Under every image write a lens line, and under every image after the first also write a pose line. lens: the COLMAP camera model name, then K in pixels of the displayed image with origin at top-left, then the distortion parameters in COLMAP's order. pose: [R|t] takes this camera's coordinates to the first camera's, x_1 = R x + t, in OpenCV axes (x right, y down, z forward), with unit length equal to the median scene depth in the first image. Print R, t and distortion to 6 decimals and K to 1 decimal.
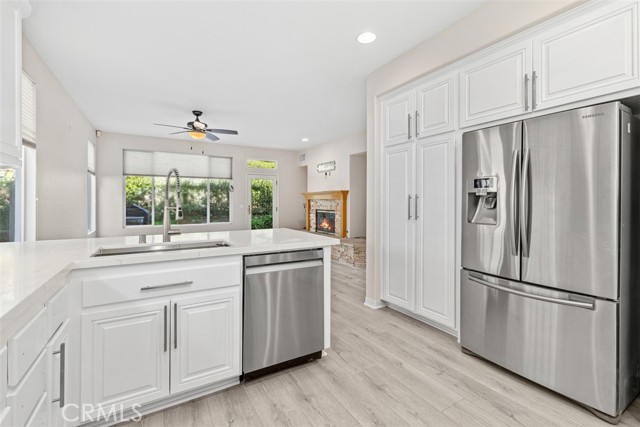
lens RADIAL K [[284.4, 0, 317.7], [0, 284.4, 199.0], [0, 0, 1]] dist [0.000277, 0.000306]
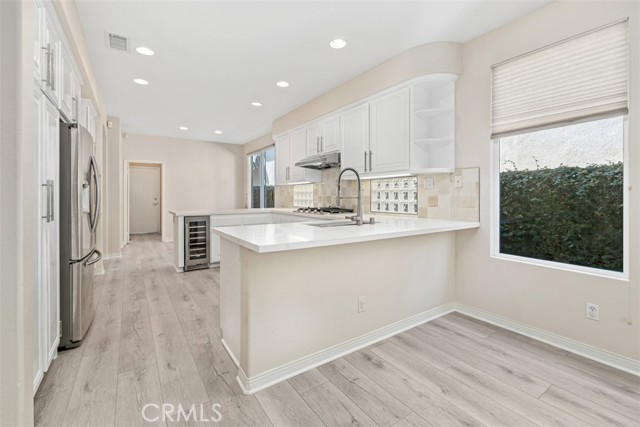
lens RADIAL K [[277.5, 0, 322.8], [0, 277.5, 202.7], [0, 0, 1]] dist [0.000771, 0.000028]
pose [[-0.996965, 0.007921, -0.077451, -0.125631], [0.006374, 0.999776, 0.020206, 0.011893], [0.077594, 0.019651, -0.996791, 0.967440]]
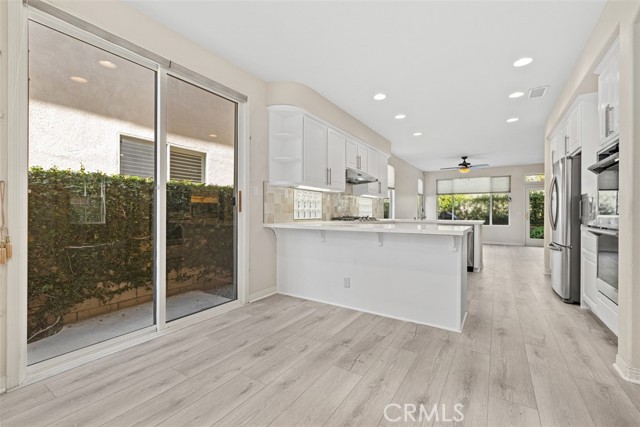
lens RADIAL K [[272.9, 0, 320.0], [0, 272.9, 213.5], [0, 0, 1]] dist [0.001467, 0.000118]
pose [[0.448012, 0.003152, -0.894022, 0.677066], [0.003106, 0.999982, 0.005082, 0.029394], [0.894022, -0.005054, 0.447995, -0.538725]]
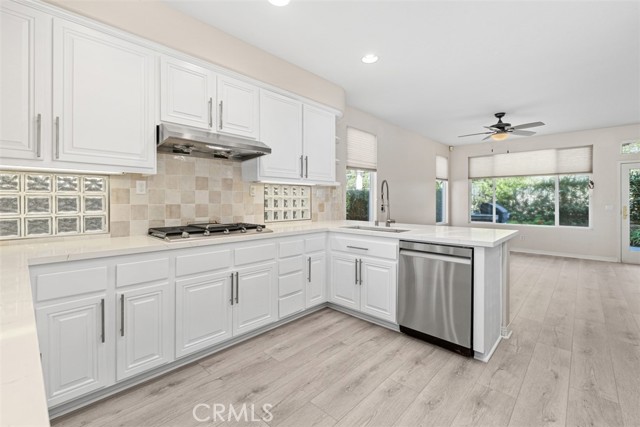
lens RADIAL K [[277.5, 0, 322.8], [0, 277.5, 202.7], [0, 0, 1]] dist [0.000771, 0.000028]
pose [[0.280497, 0.006189, -0.959835, 0.363667], [0.007767, 0.999932, 0.008717, 0.002027], [0.959824, -0.009900, 0.280430, 0.105319]]
